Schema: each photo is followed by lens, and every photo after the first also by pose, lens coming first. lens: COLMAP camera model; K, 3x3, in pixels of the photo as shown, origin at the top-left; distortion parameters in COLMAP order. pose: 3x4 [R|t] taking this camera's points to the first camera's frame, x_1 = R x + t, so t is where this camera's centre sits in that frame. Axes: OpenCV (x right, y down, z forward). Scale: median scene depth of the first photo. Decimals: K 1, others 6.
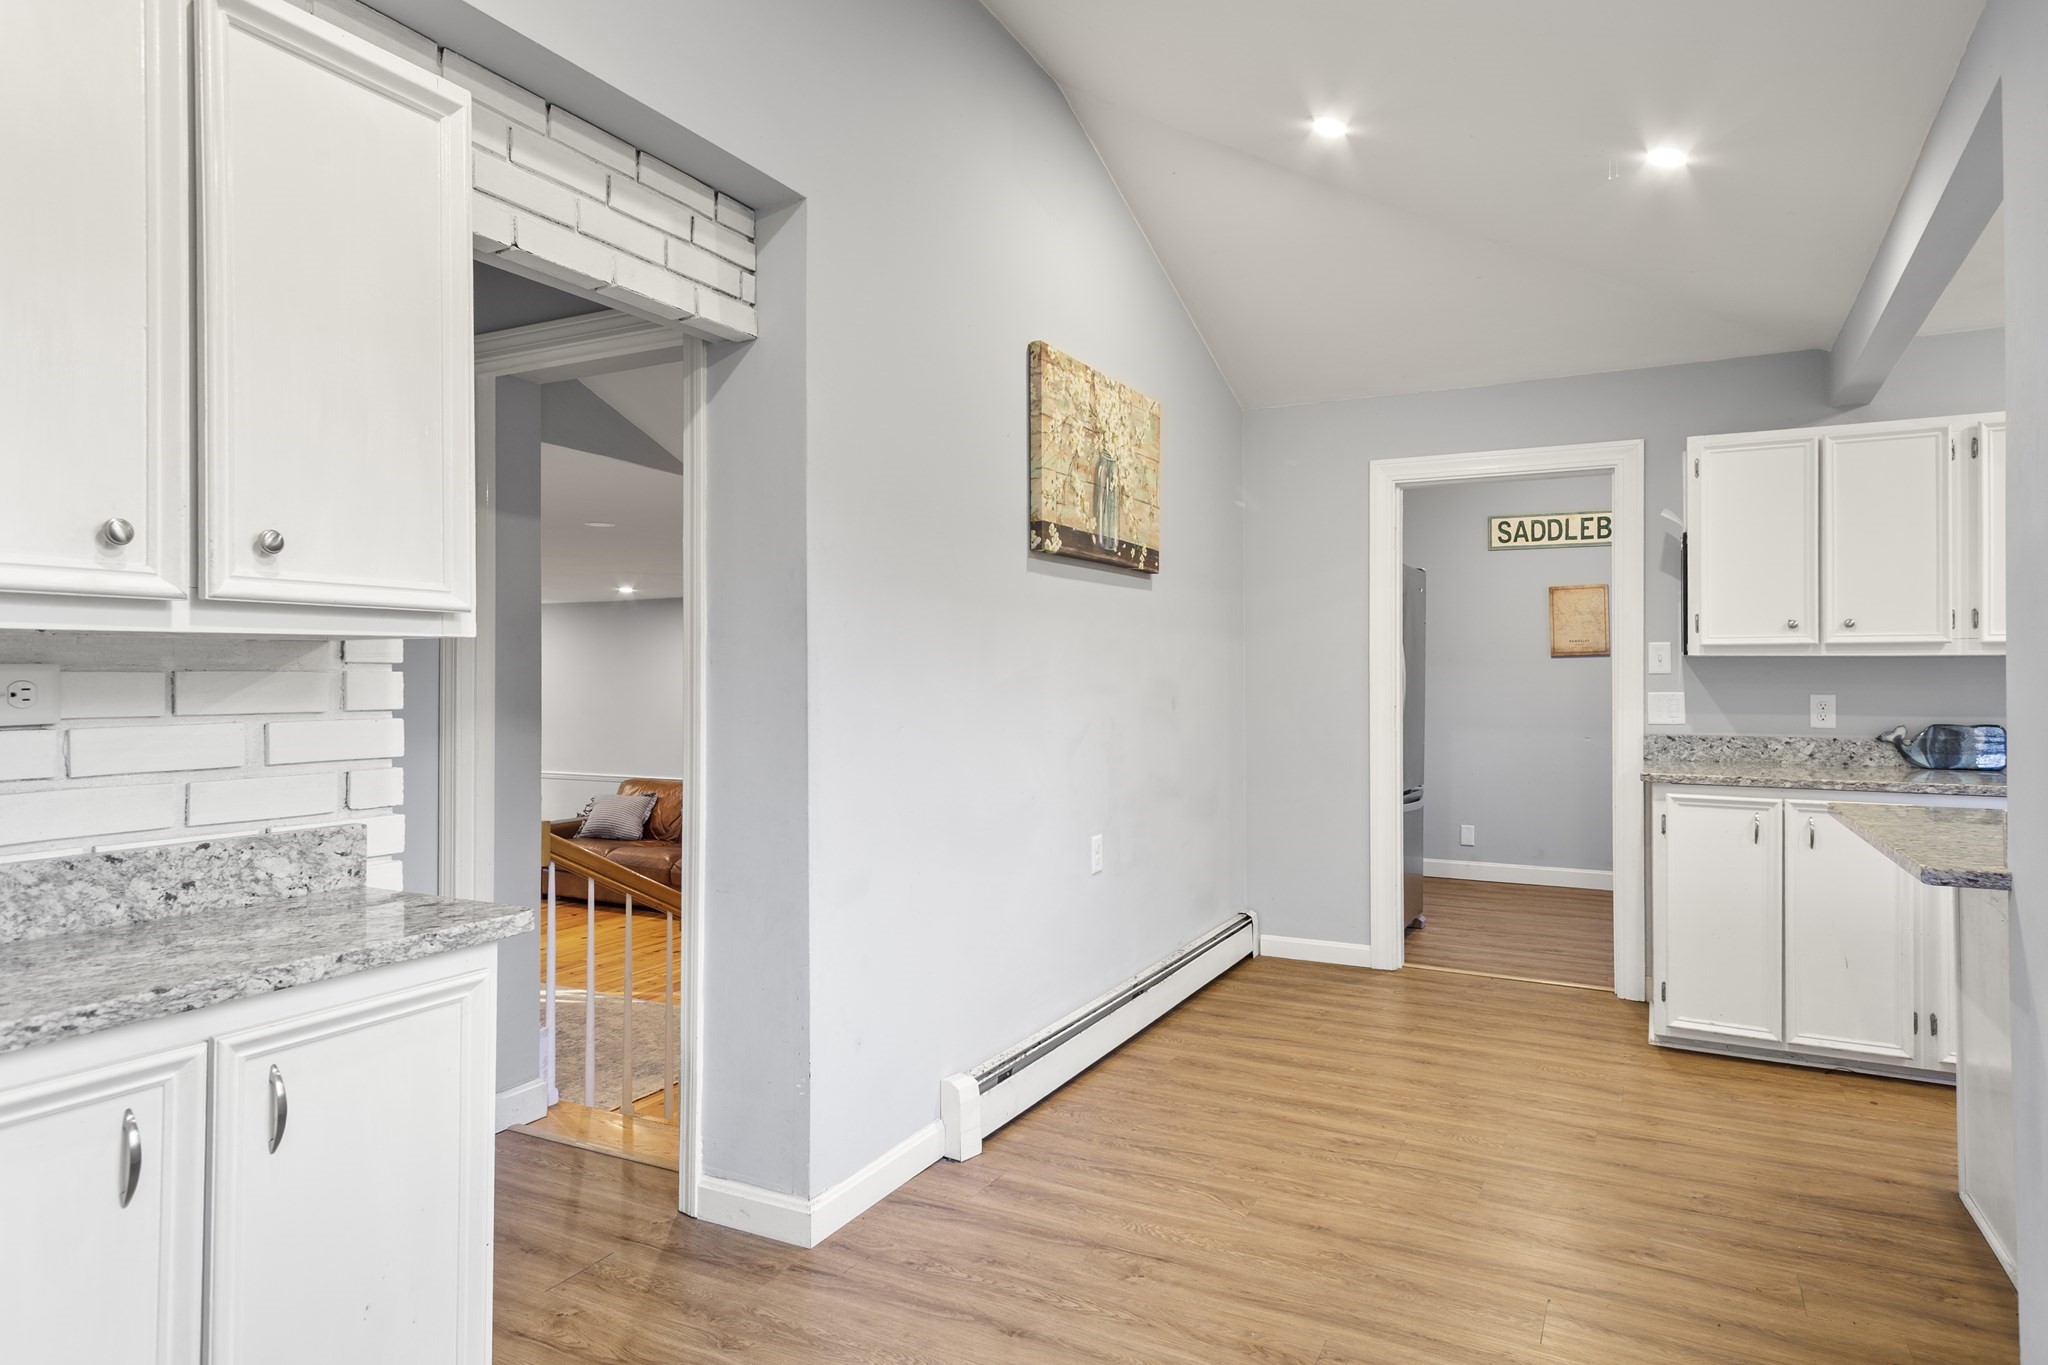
lens RADIAL K [[1198.7, 0, 1011.2], [0, 1198.7, 657.3], [0, 0, 1]] dist [0.025778, 0.001116]
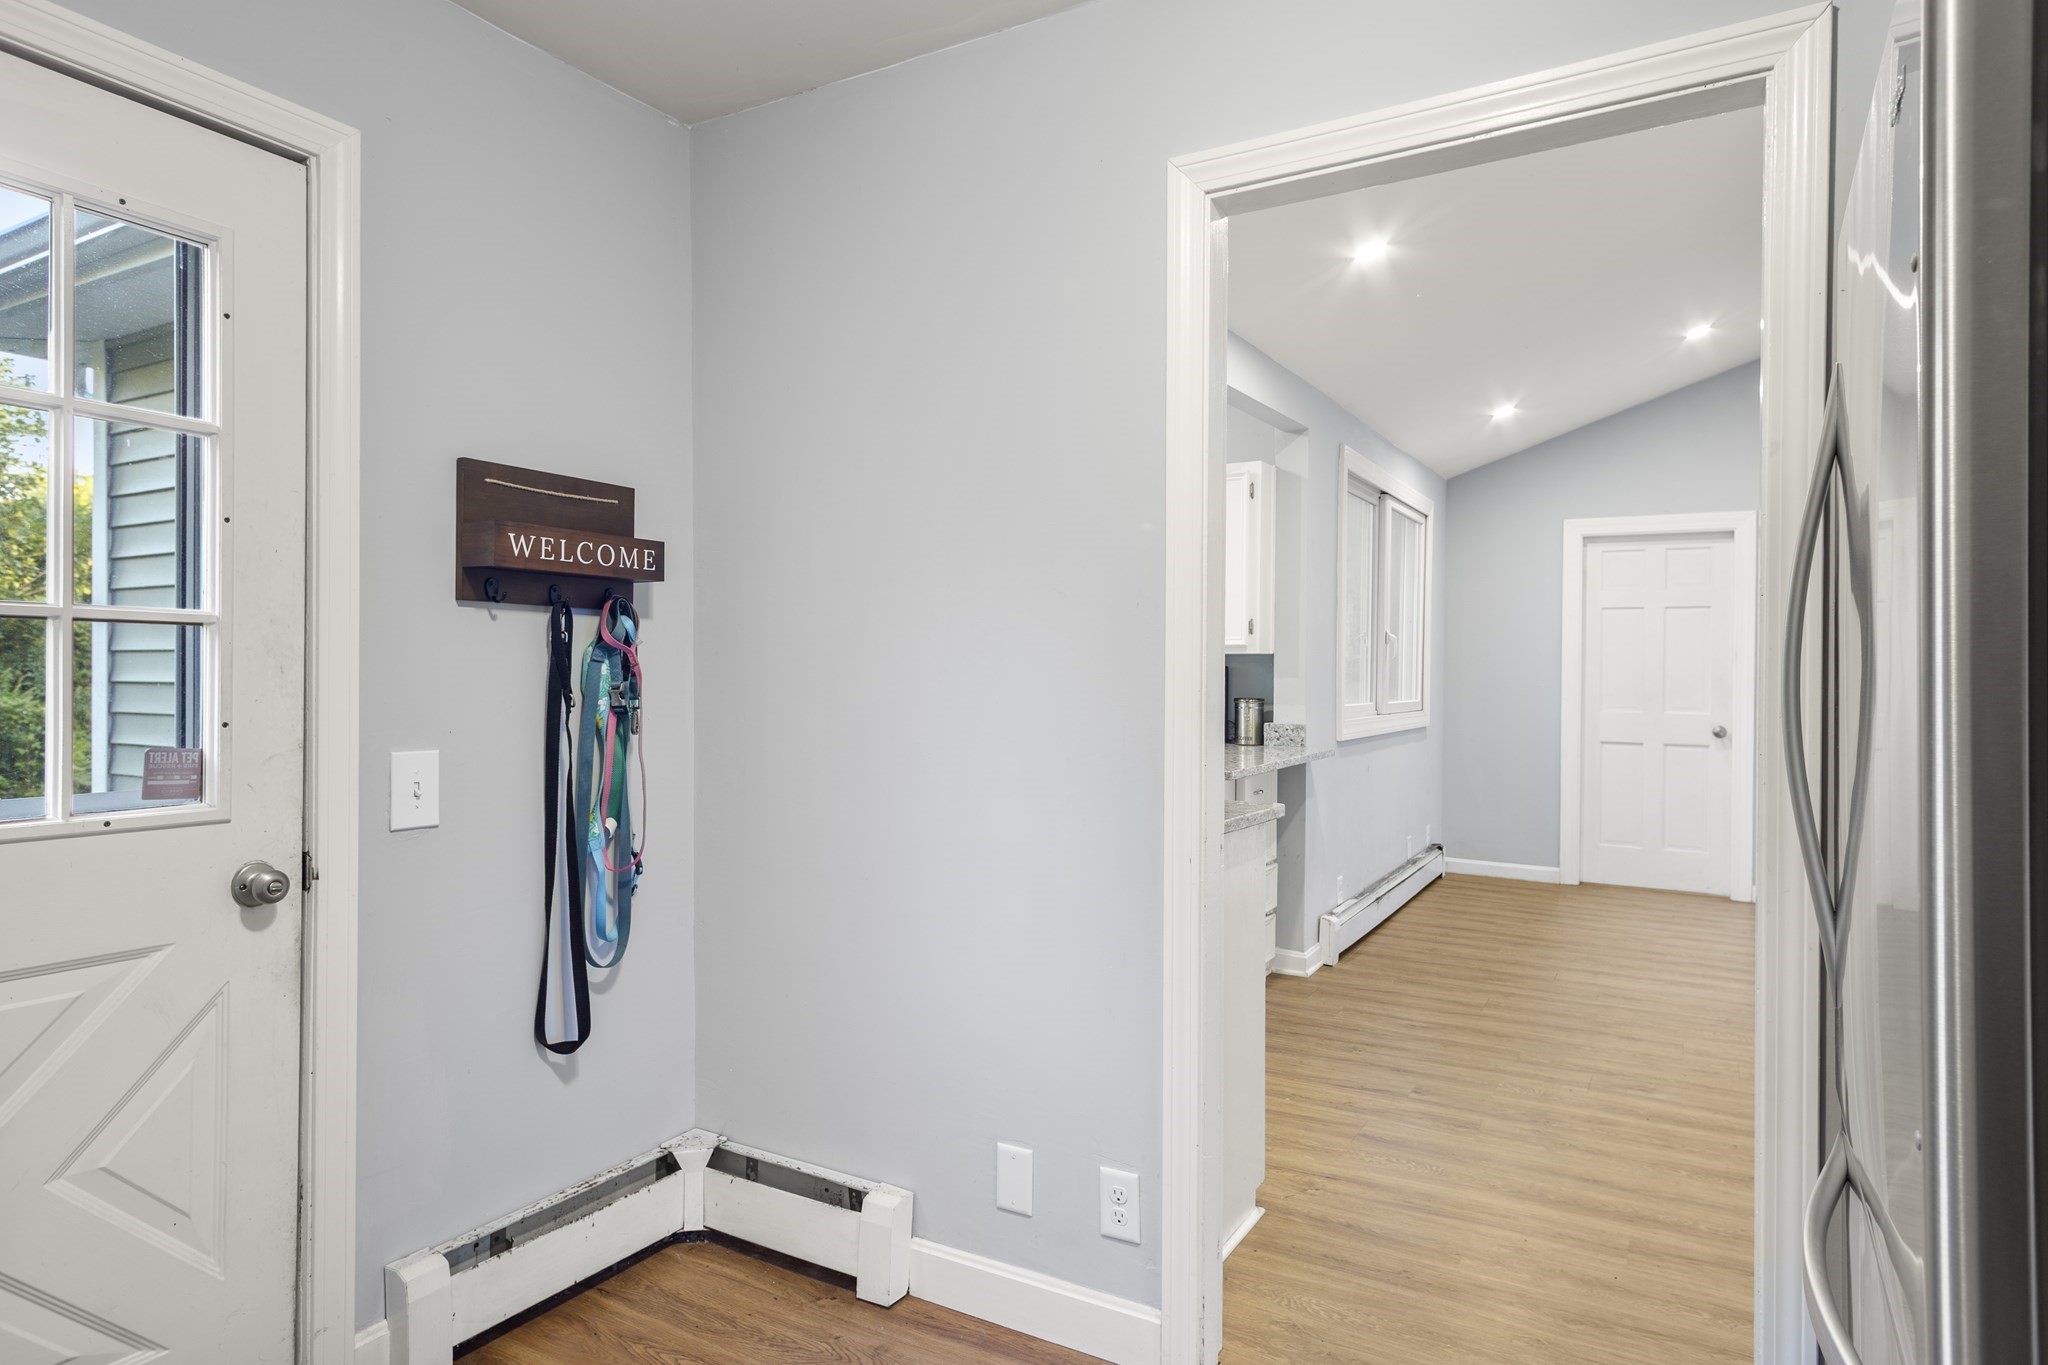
lens RADIAL K [[1155.2, 0, 1019.0], [0, 1155.2, 672.4], [0, 0, 1]] dist [0.020789, -0.000846]
pose [[-0.999286, -0.004809, 0.037465, 0.646930], [-0.005543, 0.999794, -0.019514, 0.032937], [-0.037364, -0.019708, -0.999107, 1.673297]]
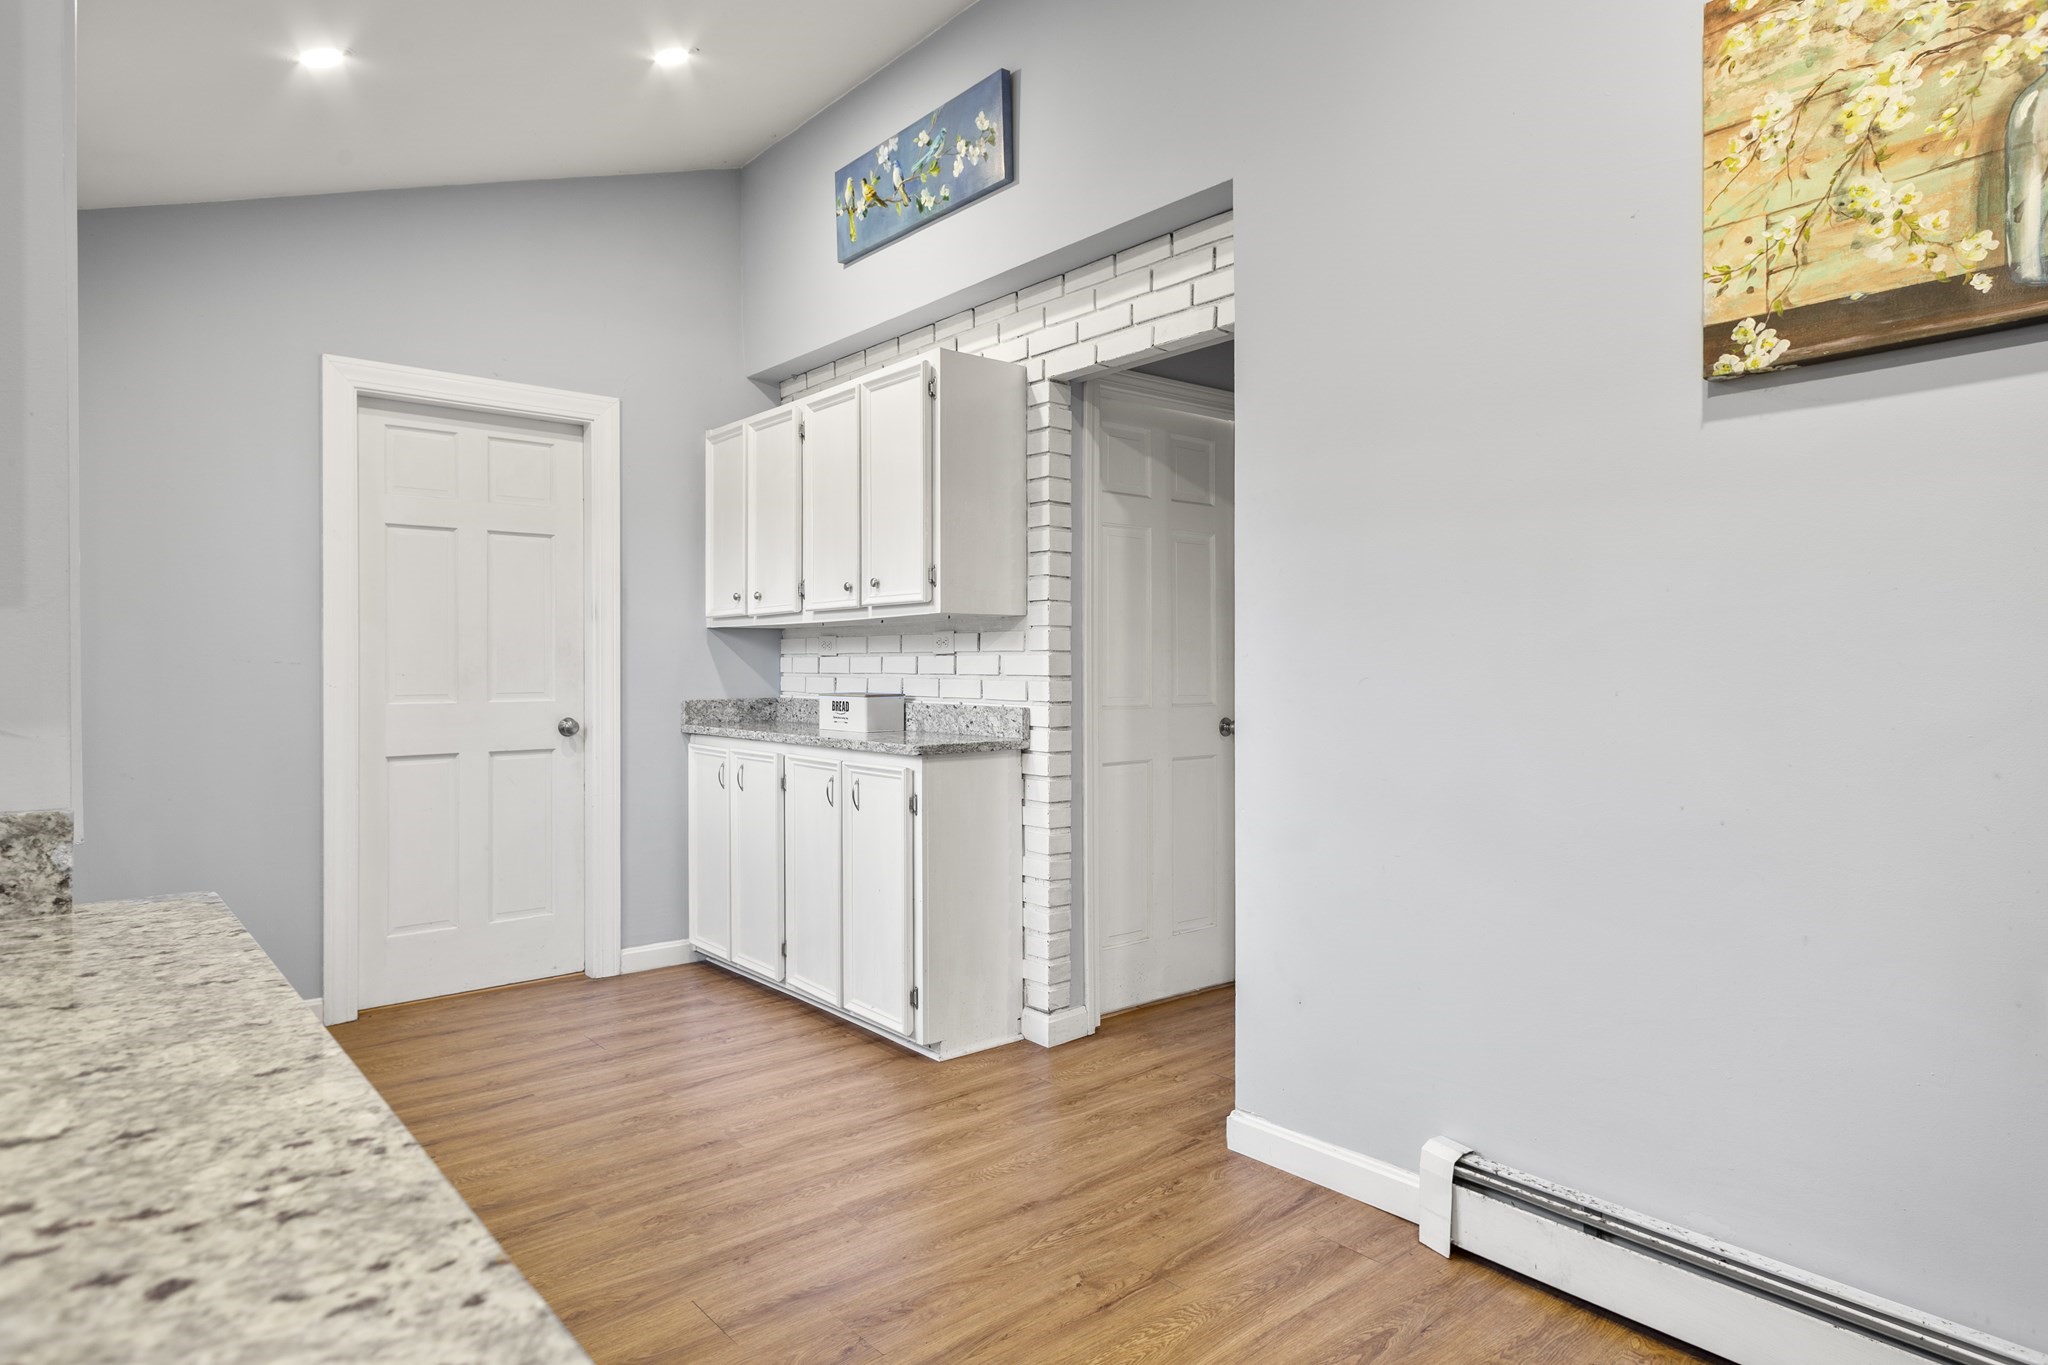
lens RADIAL K [[1170.0, 0, 1023.9], [0, 1170.0, 647.9], [0, 0, 1]] dist [0.019247, -0.000495]
pose [[-0.373468, -0.006208, -0.927622, 0.574083], [0.021834, 0.999642, -0.015480, 0.032508], [0.927386, -0.026035, -0.373198, 0.798116]]
